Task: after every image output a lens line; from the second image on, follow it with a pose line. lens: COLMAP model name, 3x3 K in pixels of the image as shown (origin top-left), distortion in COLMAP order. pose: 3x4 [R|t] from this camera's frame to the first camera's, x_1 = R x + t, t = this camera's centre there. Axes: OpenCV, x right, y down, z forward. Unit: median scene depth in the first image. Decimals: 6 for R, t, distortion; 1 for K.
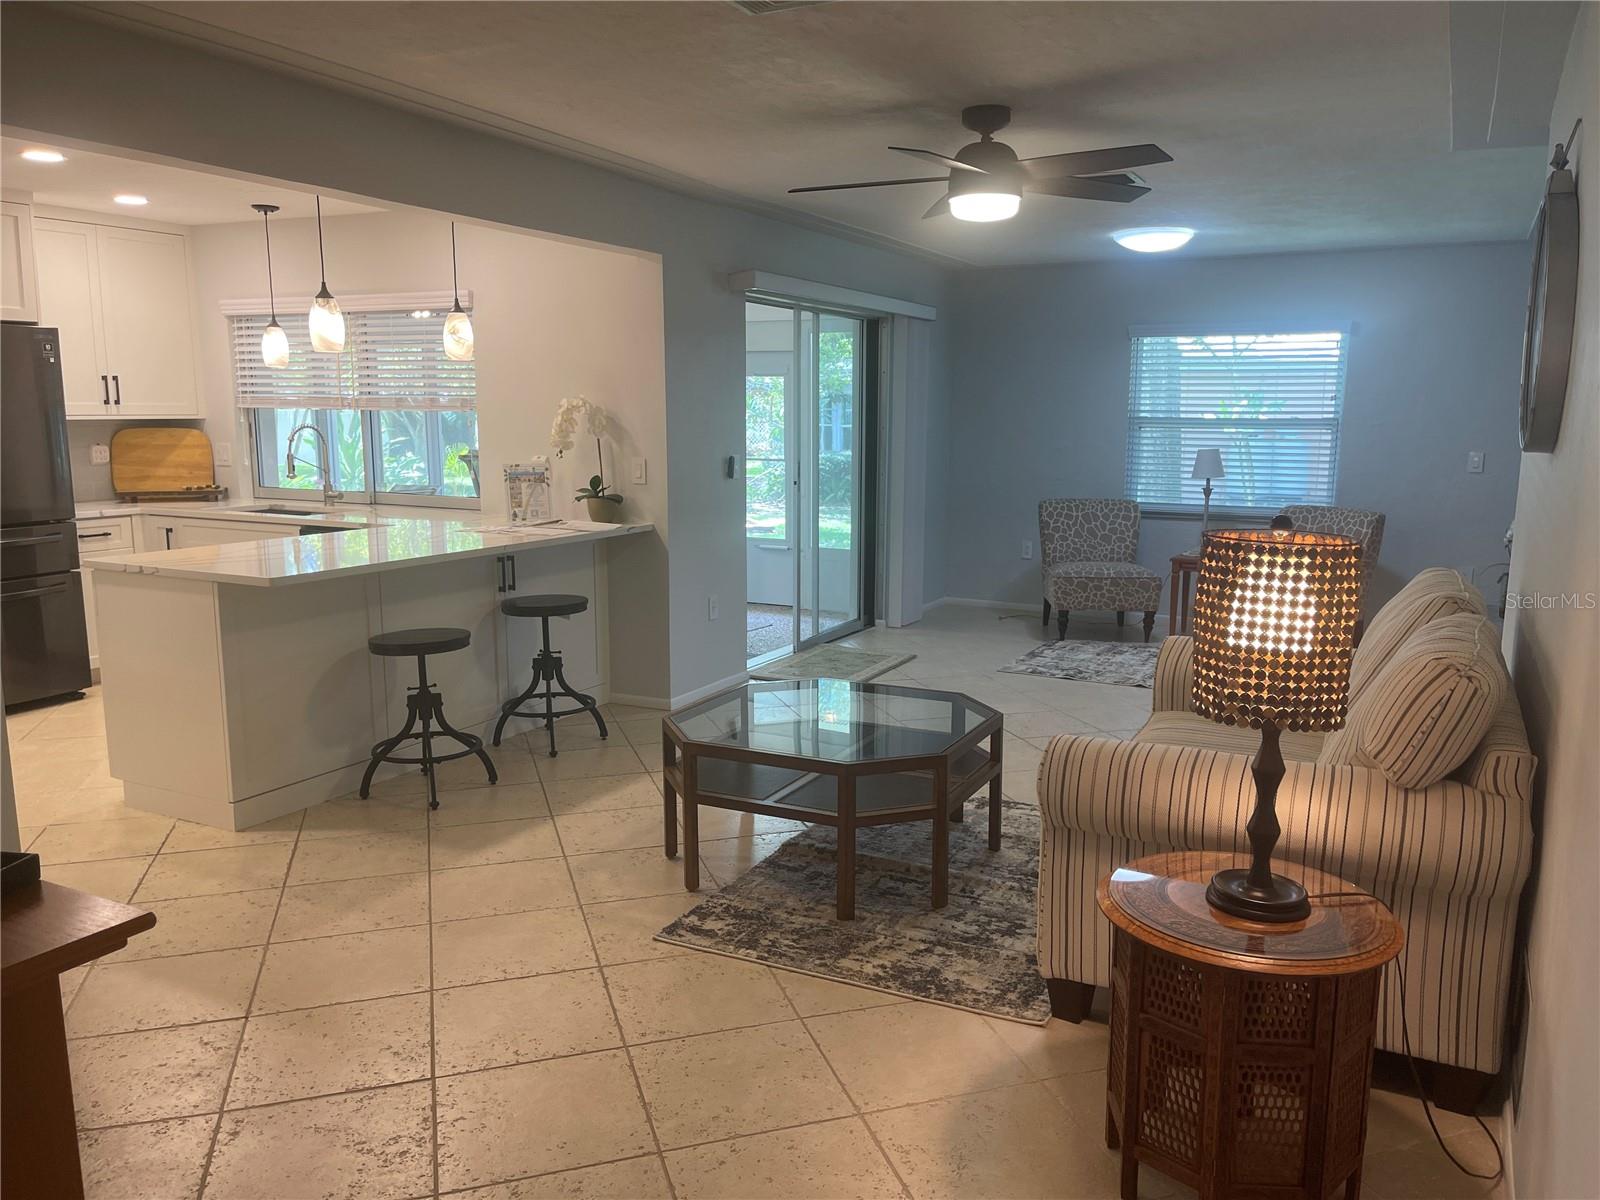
lens RADIAL K [[1214.5, 0, 812.3], [0, 1214.5, 602.4], [0, 0, 1]] dist [0.070915, -0.100263]
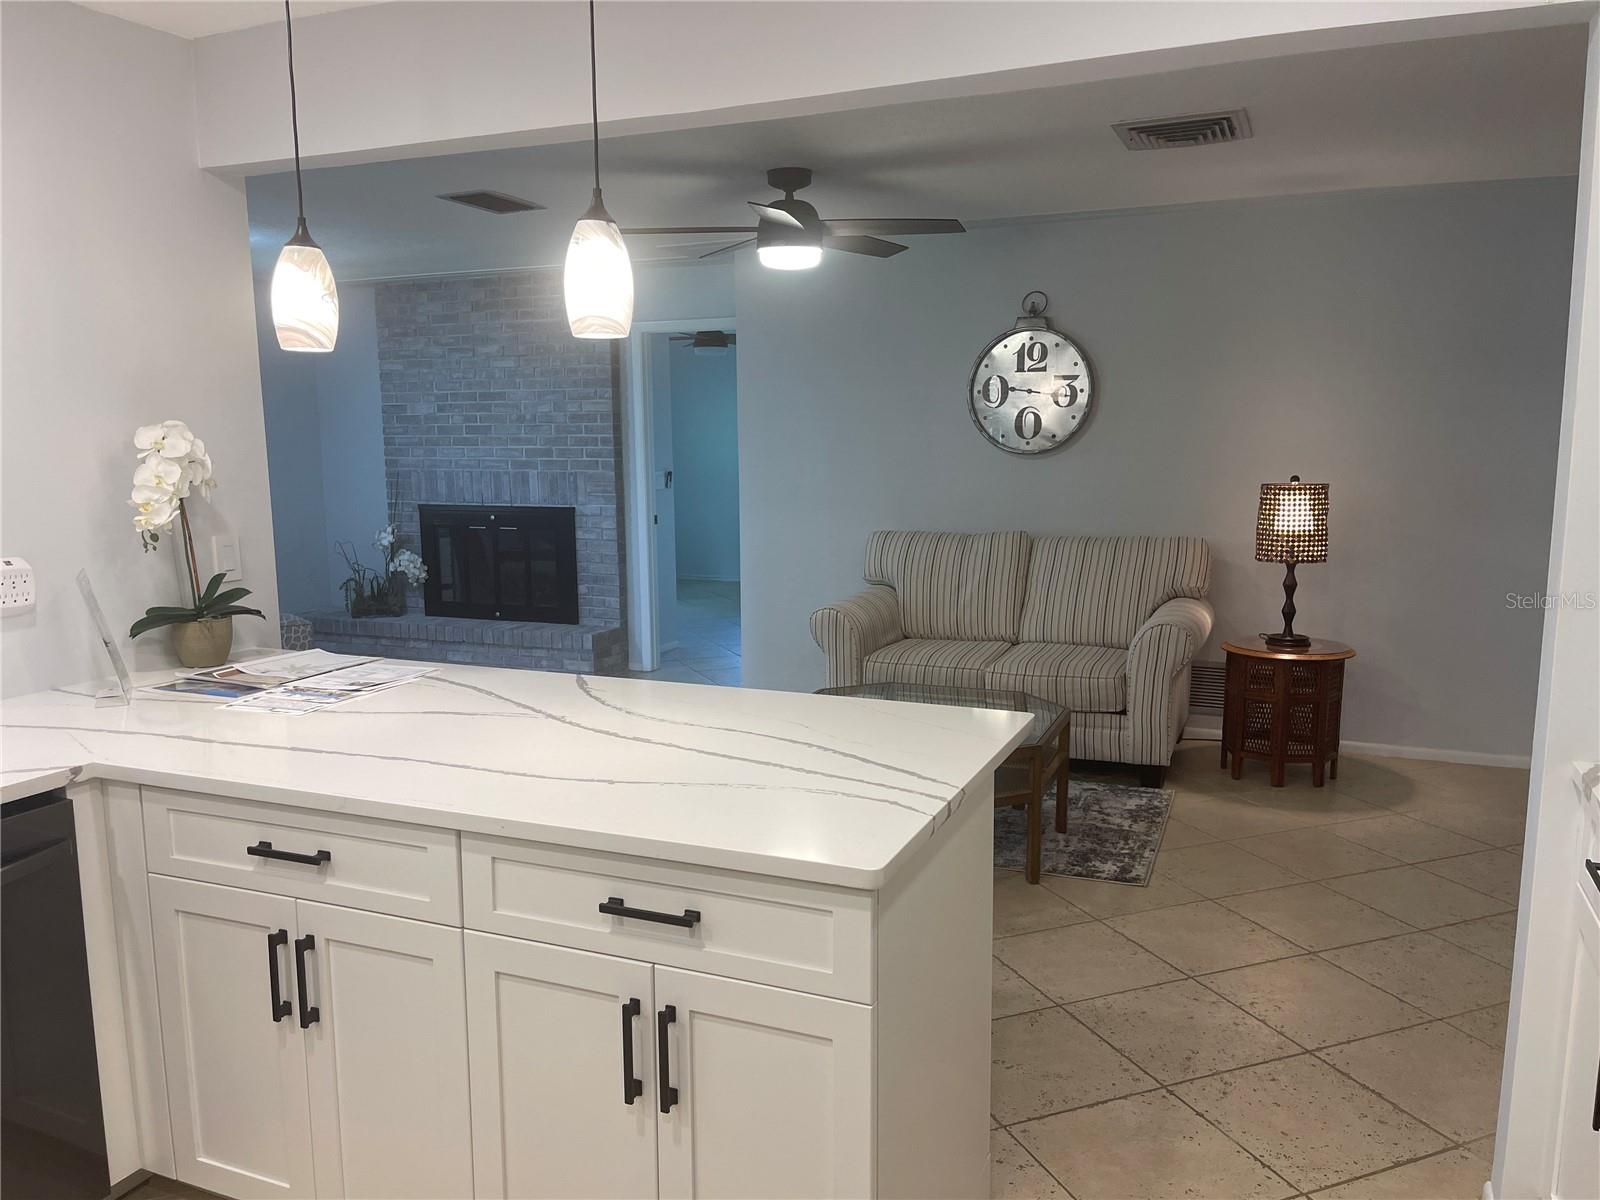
lens RADIAL K [[1214.5, 0, 812.3], [0, 1214.5, 602.4], [0, 0, 1]] dist [0.070915, -0.100263]
pose [[-0.081145, -0.144846, 0.986121, -0.563706], [0.162882, 0.974156, 0.156492, -0.104883], [-0.983303, 0.173320, -0.055455, 0.613119]]
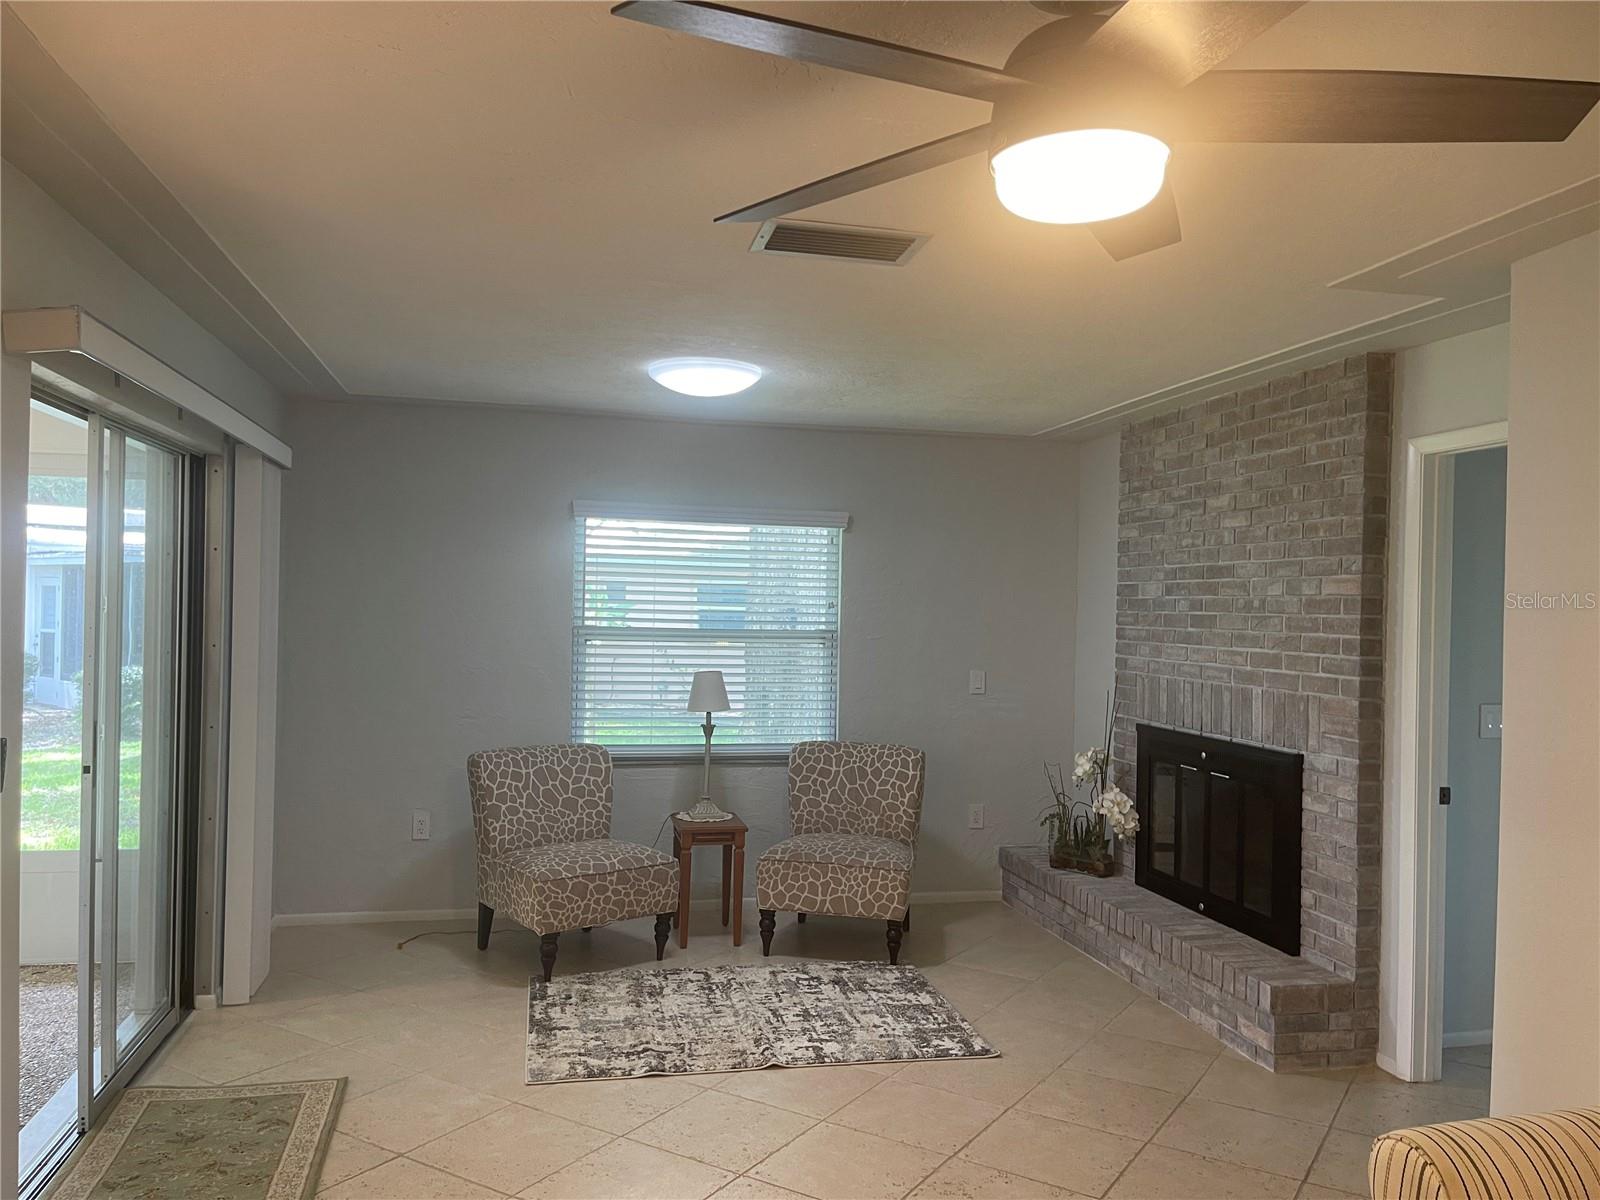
lens RADIAL K [[1214.5, 0, 812.3], [0, 1214.5, 602.4], [0, 0, 1]] dist [0.070915, -0.100263]
pose [[0.759982, 0.010227, 0.649863, -0.108473], [0.086530, 0.989383, -0.116762, -0.080086], [-0.644158, 0.144970, 0.751029, 0.428137]]
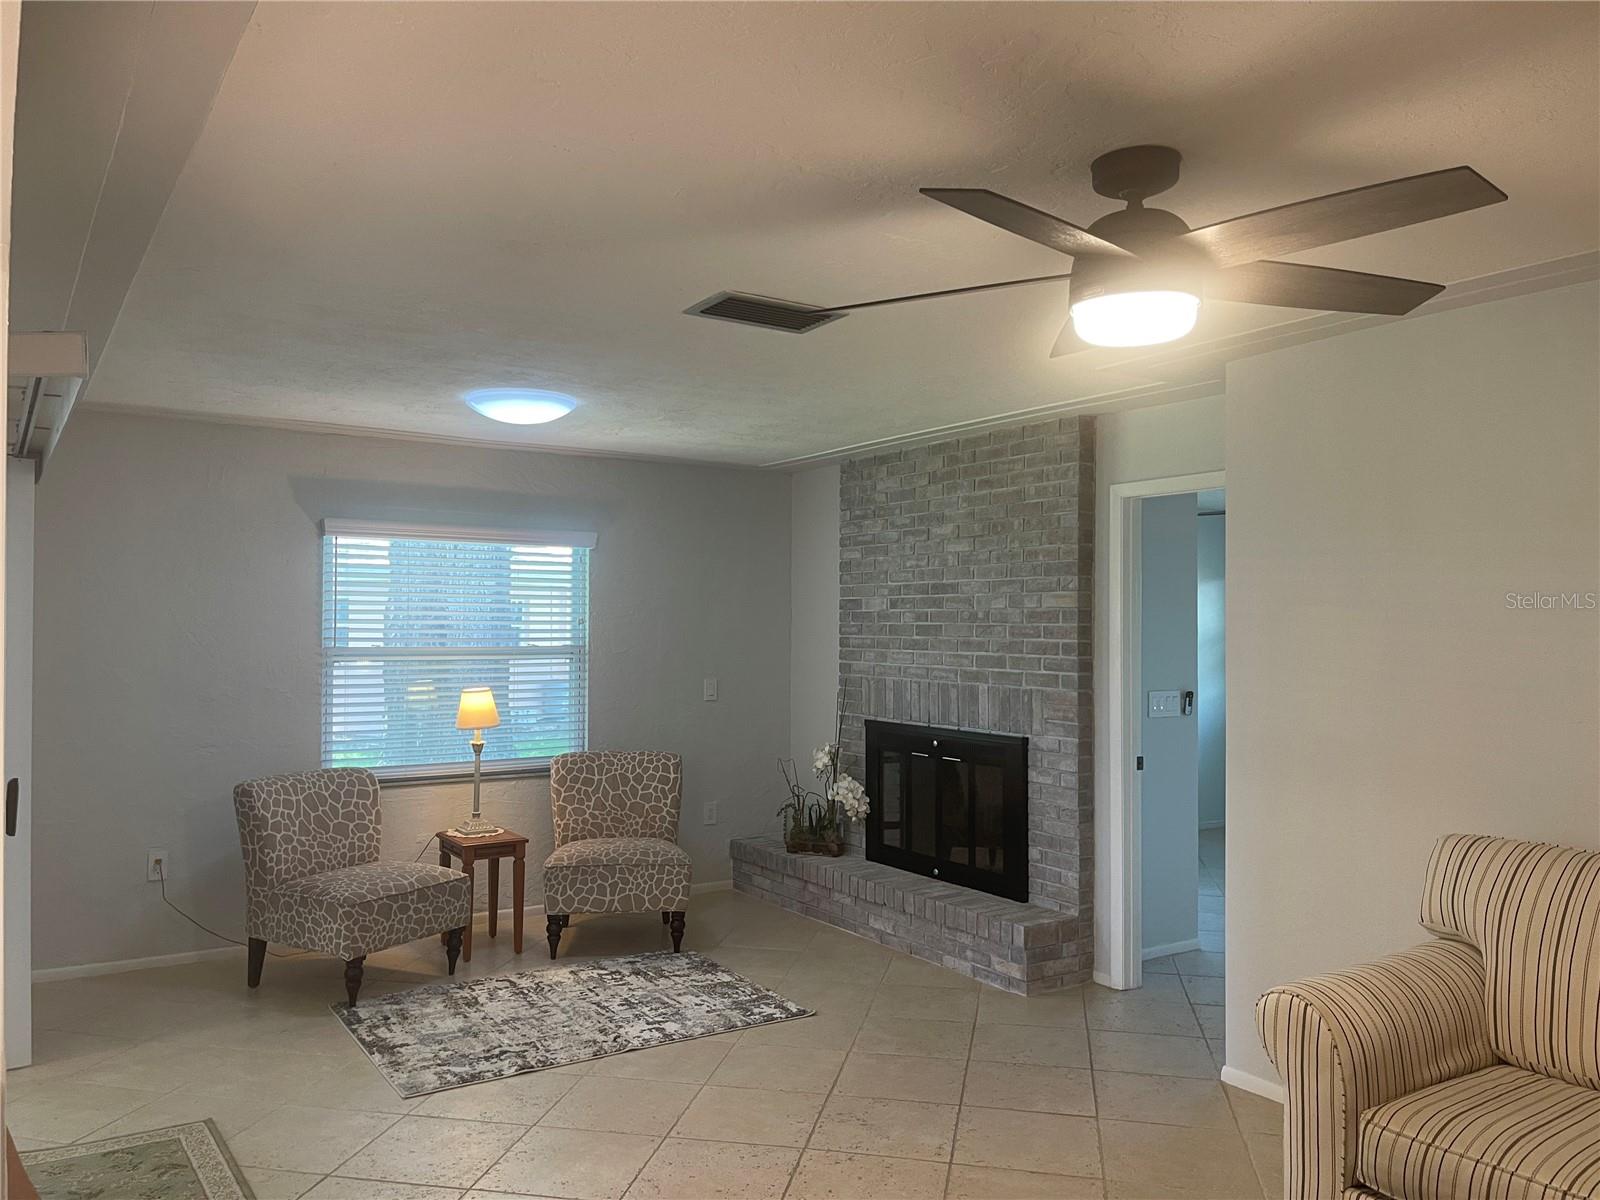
lens RADIAL K [[1204.5, 0, 795.0], [0, 1204.5, 601.3], [0, 0, 1]] dist [0.062448, -0.096110]
pose [[0.486697, 0.010317, 0.873510, -0.240940], [0.135786, 0.986883, -0.087312, -0.092266], [-0.862953, 0.161105, 0.478912, 0.495368]]
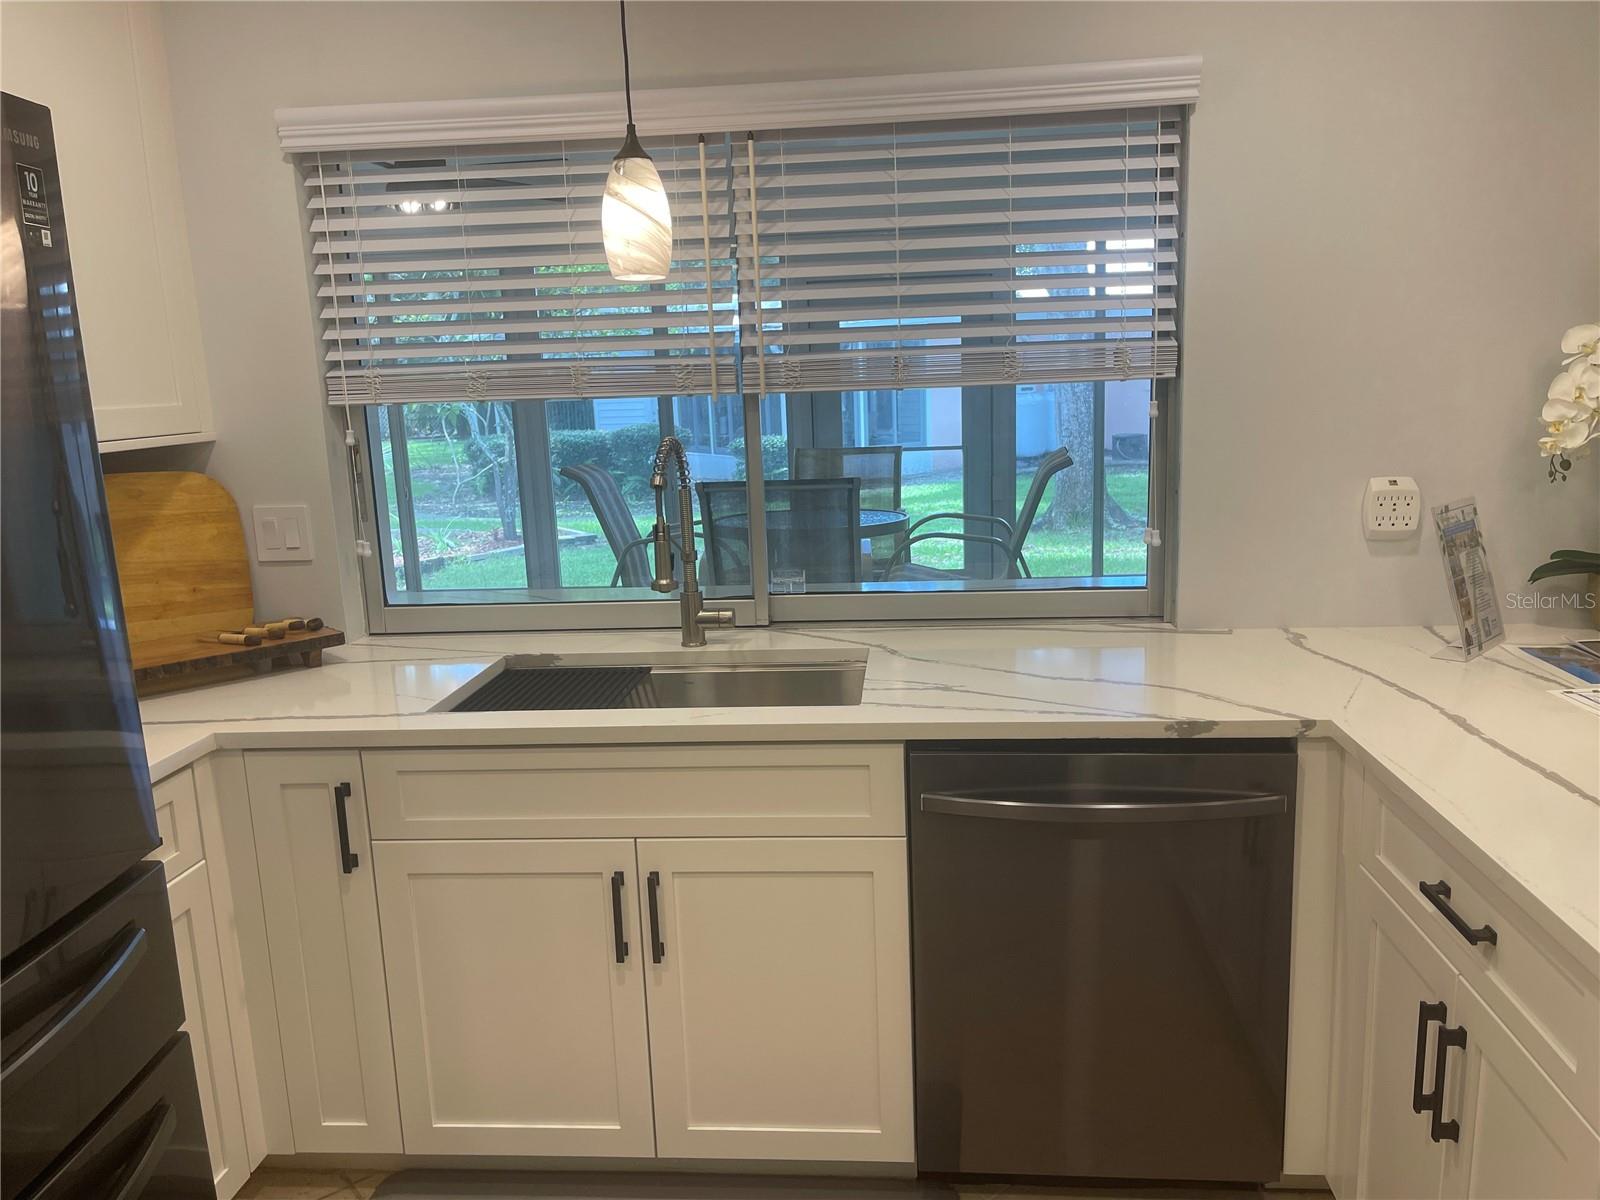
lens RADIAL K [[1214.5, 0, 812.3], [0, 1214.5, 602.4], [0, 0, 1]] dist [0.070915, -0.100263]
pose [[0.922327, -0.111434, 0.369994, -0.460228], [0.102307, 0.993767, 0.044267, -0.096832], [-0.372621, -0.002975, 0.927979, 0.574887]]
